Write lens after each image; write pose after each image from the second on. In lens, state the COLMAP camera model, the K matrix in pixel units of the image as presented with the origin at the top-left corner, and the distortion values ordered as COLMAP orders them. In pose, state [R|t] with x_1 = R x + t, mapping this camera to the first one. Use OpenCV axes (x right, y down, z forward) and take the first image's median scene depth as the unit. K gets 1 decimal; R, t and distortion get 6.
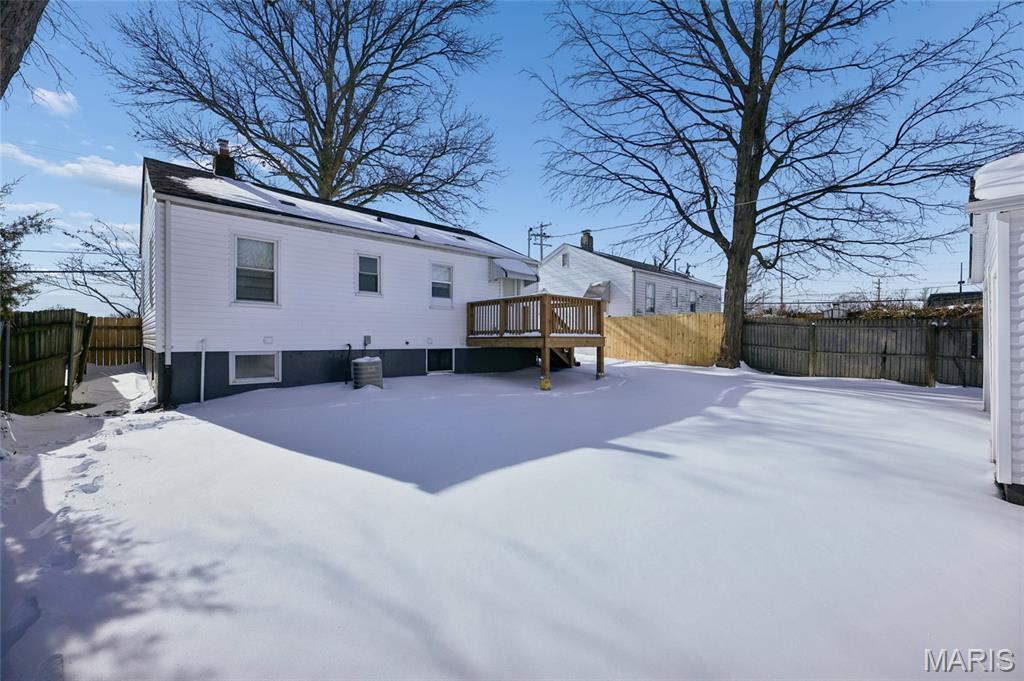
lens RADIAL K [[403.2, 0, 510.7], [0, 403.2, 341.0], [0, 0, 1]] dist [0.011166, 0.000051]
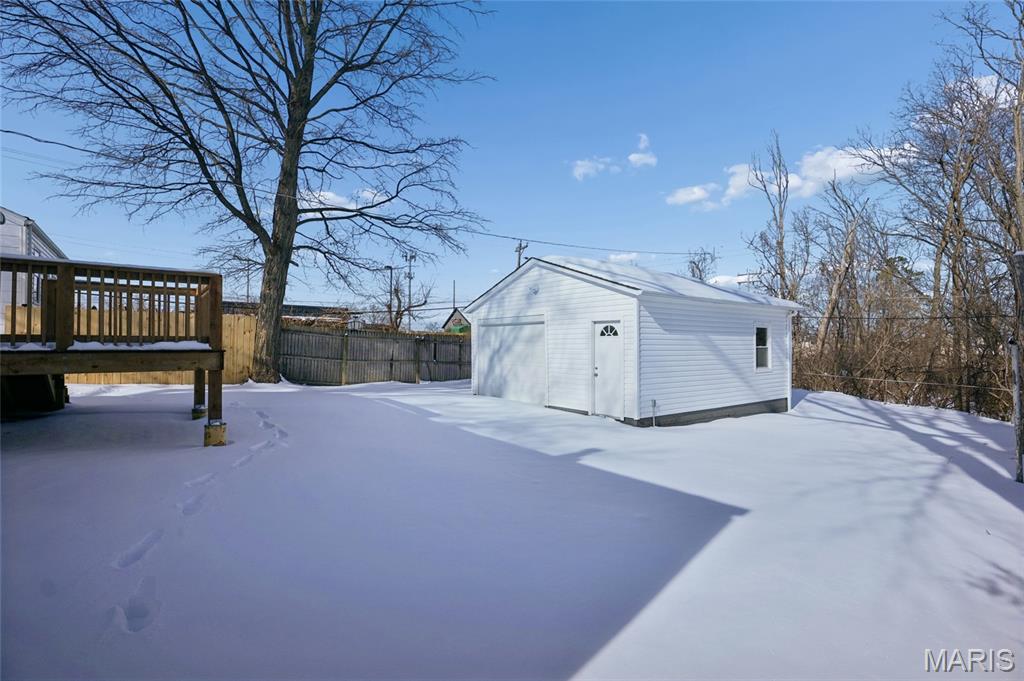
lens RADIAL K [[481.4, 0, 511.3], [0, 481.4, 337.7], [0, 0, 1]] dist [0.016050, 0.000417]
pose [[0.108139, 0.014365, 0.994032, -0.490584], [-0.003391, 0.999895, -0.014081, -0.018291], [-0.994130, -0.001848, 0.108177, 0.472633]]
